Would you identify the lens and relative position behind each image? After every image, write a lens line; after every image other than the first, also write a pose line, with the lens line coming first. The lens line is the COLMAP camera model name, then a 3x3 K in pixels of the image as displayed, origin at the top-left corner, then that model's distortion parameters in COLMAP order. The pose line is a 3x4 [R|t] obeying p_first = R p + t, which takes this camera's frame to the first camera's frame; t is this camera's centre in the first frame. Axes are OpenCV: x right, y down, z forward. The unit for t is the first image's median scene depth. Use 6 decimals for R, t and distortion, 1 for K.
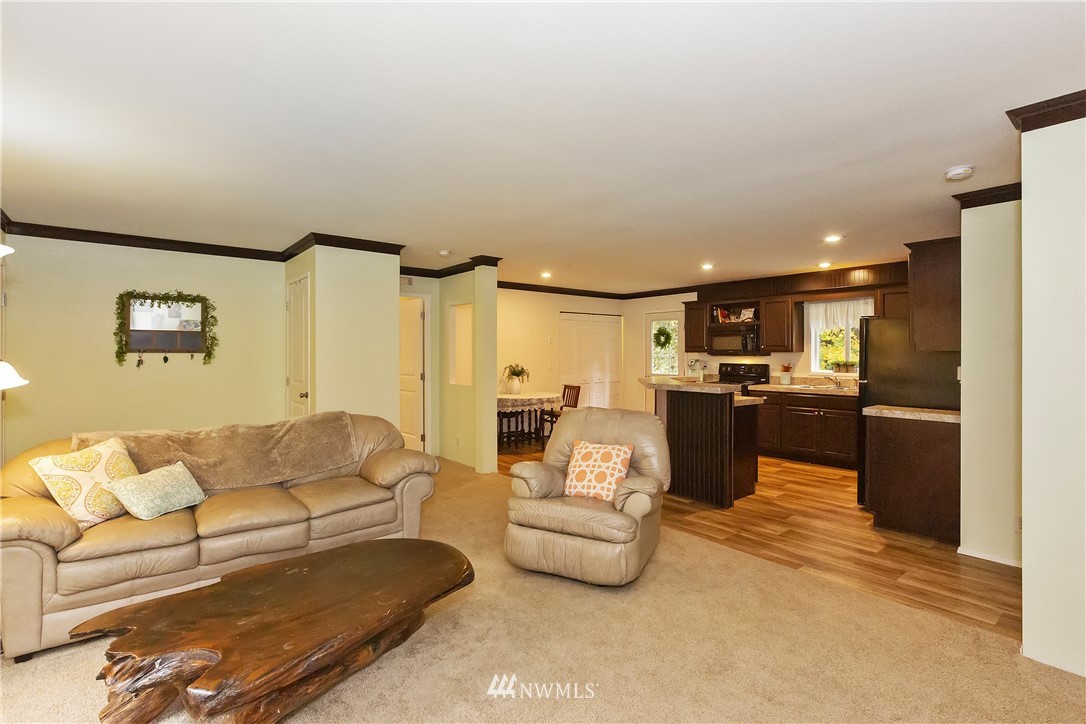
lens RADIAL K [[508.3, 0, 542.0], [0, 508.3, 352.8], [0, 0, 1]] dist [-0.001004, -0.000273]
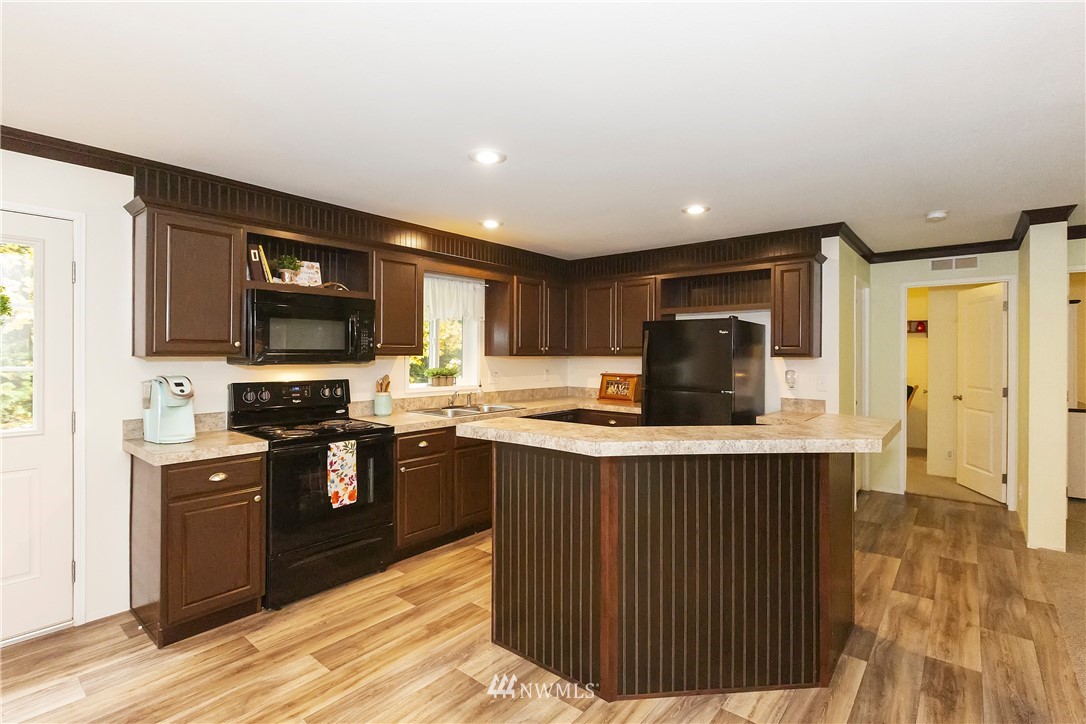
lens RADIAL K [[510.6, 0, 535.8], [0, 510.6, 343.5], [0, 0, 1]] dist [-0.001662, -0.000867]
pose [[-0.179537, 0.031819, 0.983236, -0.089088], [0.008364, 0.999490, -0.030818, 0.003888], [-0.983716, 0.002691, -0.179712, 0.900903]]
